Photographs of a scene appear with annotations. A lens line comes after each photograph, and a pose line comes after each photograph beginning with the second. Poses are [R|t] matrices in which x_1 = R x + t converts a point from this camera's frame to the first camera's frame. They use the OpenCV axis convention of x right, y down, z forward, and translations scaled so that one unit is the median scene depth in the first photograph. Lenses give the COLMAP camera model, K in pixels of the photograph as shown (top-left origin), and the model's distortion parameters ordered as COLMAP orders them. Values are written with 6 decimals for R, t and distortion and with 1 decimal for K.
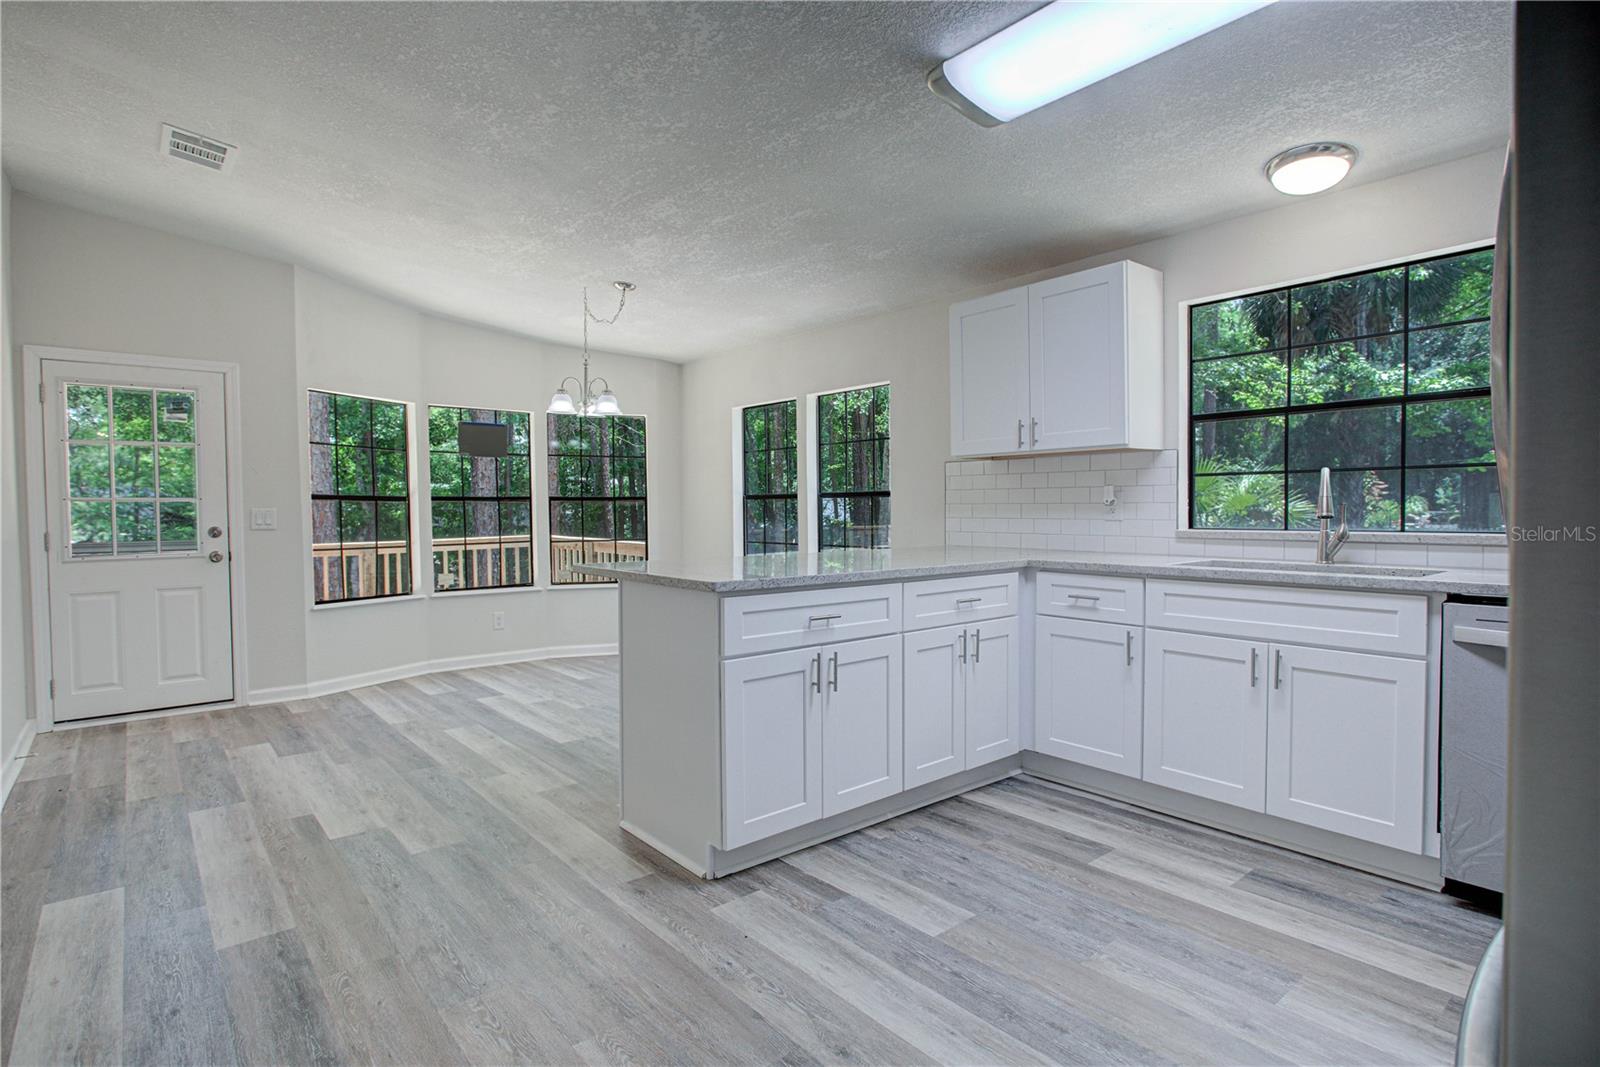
lens RADIAL K [[800.9, 0, 799.9], [0, 800.9, 528.8], [0, 0, 1]] dist [-0.020053, 0.008251]
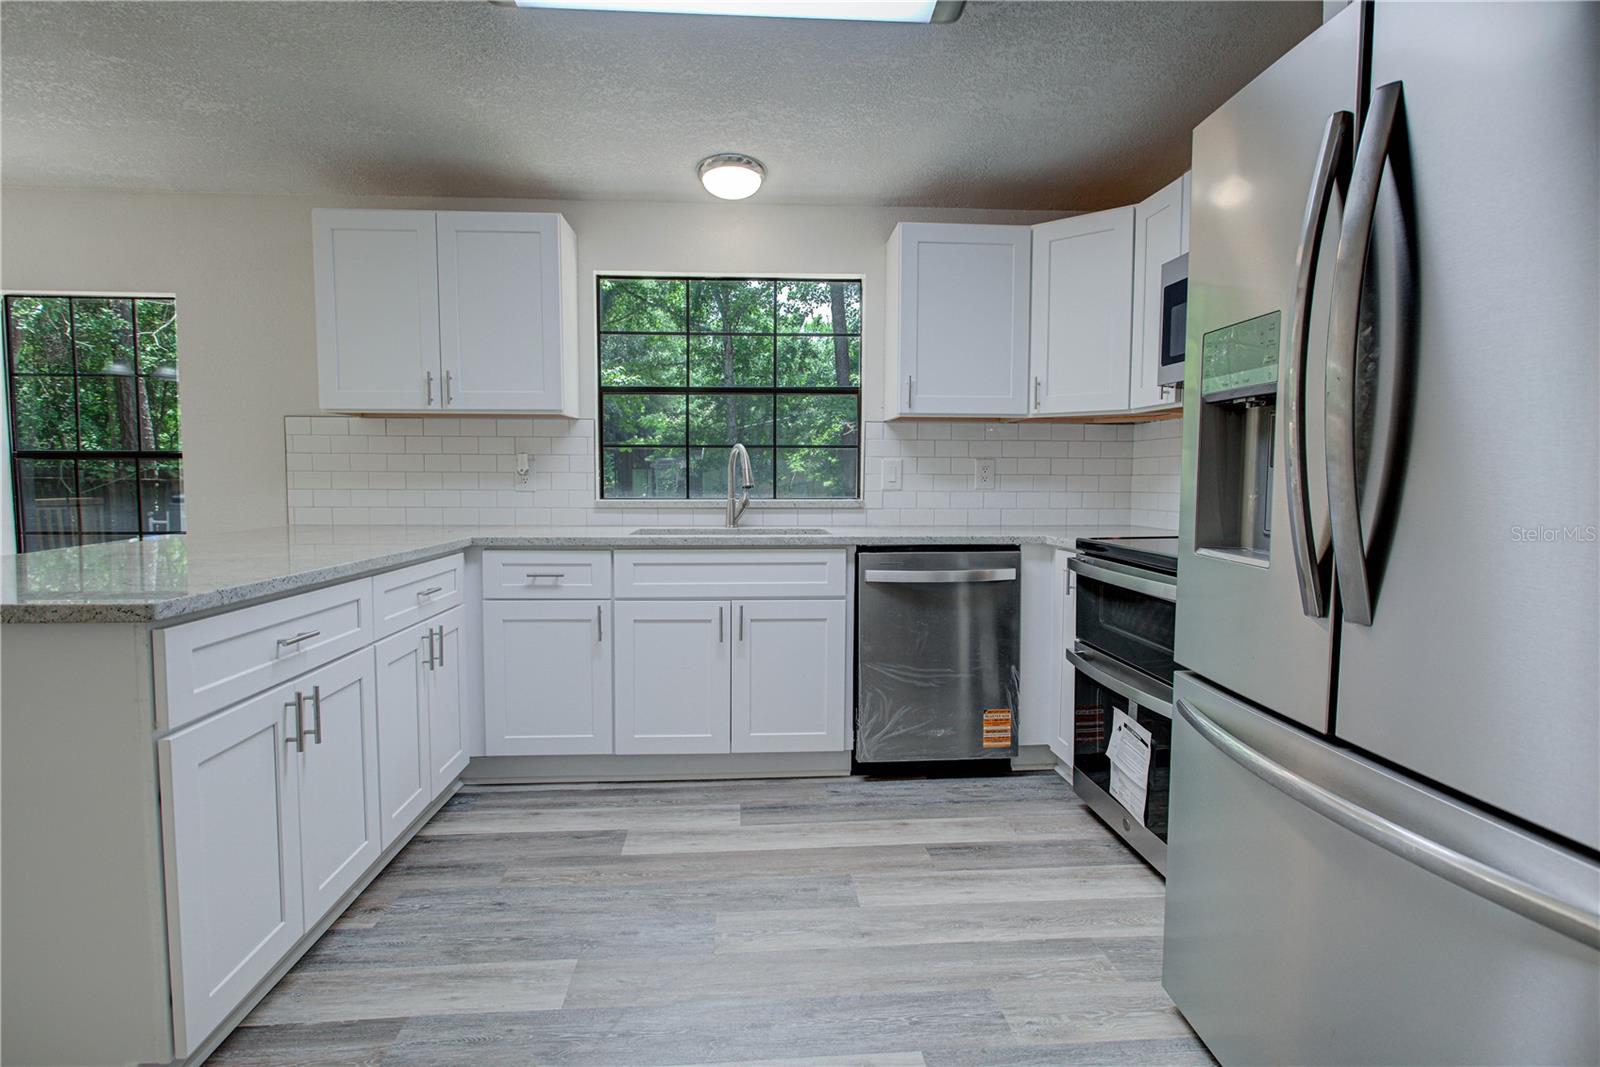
lens RADIAL K [[800.9, 0, 799.9], [0, 800.9, 528.8], [0, 0, 1]] dist [-0.020053, 0.008251]
pose [[0.583067, -0.043296, 0.811269, -0.248463], [0.014270, 0.998971, 0.043057, -0.002909], [-0.812299, -0.013529, 0.583085, 0.263948]]
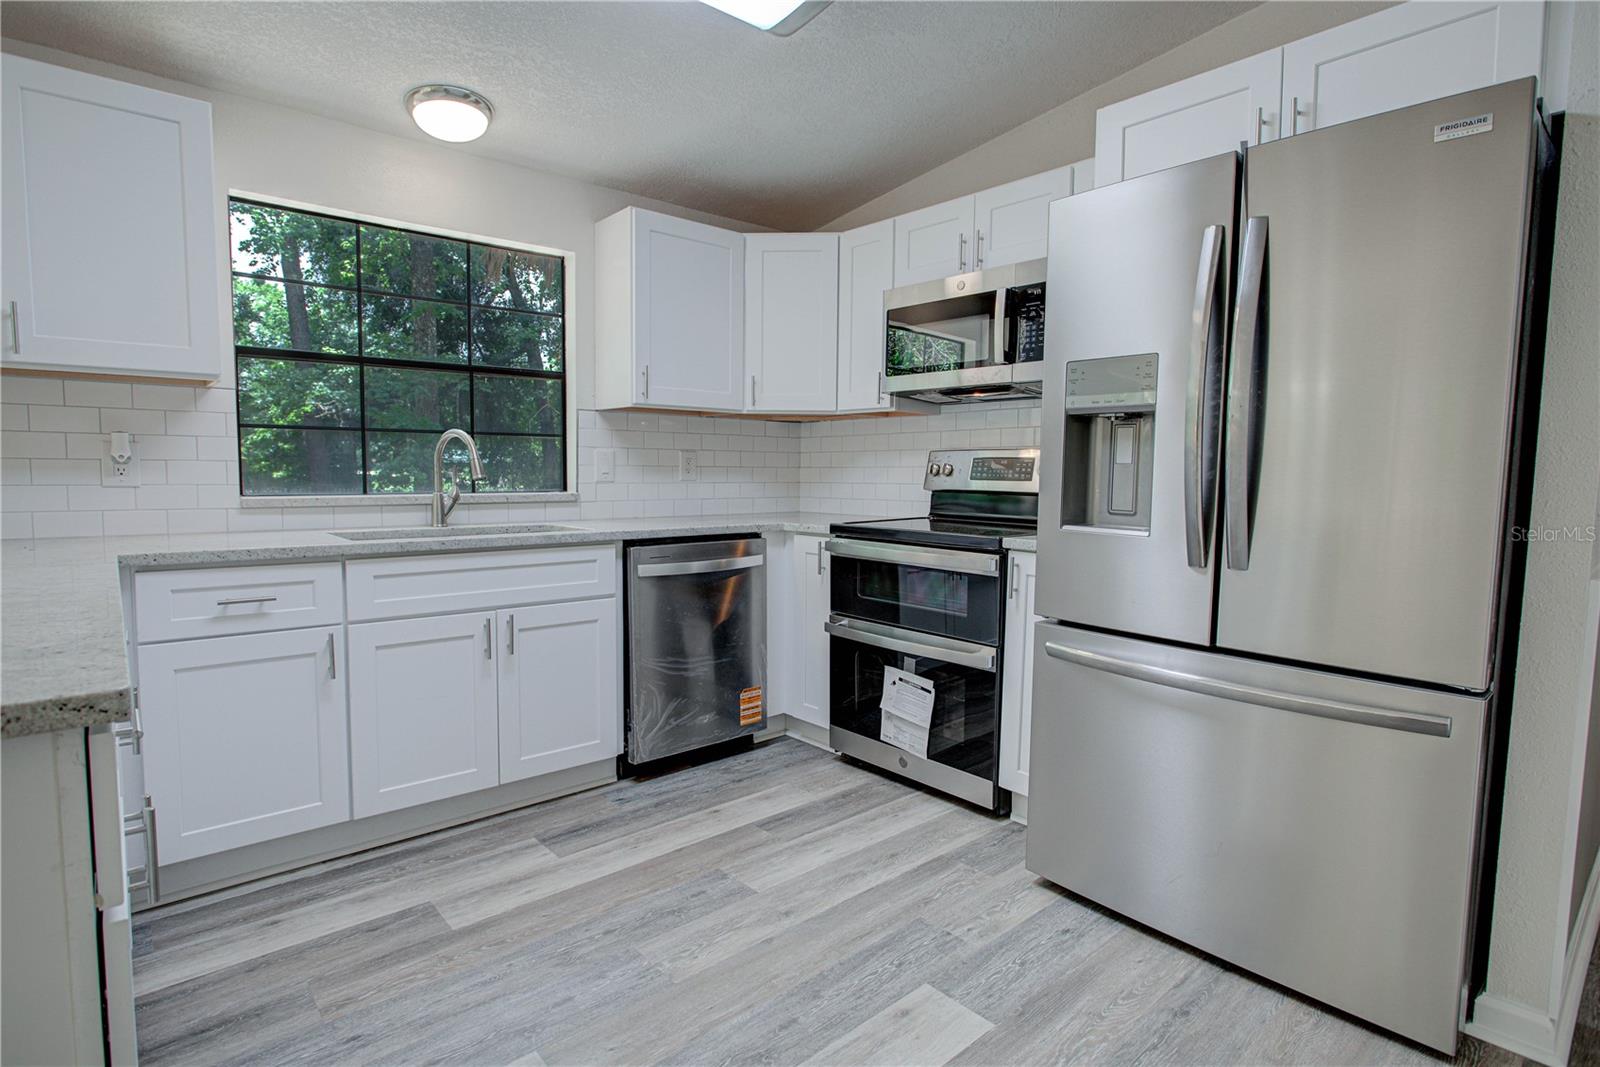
lens RADIAL K [[800.9, 0, 799.9], [0, 800.9, 528.8], [0, 0, 1]] dist [-0.020053, 0.008251]
pose [[-0.019297, -0.065043, 0.997696, -0.364611], [0.018856, 0.997681, 0.065407, -0.010886], [-0.999636, 0.020075, -0.018026, 0.627975]]
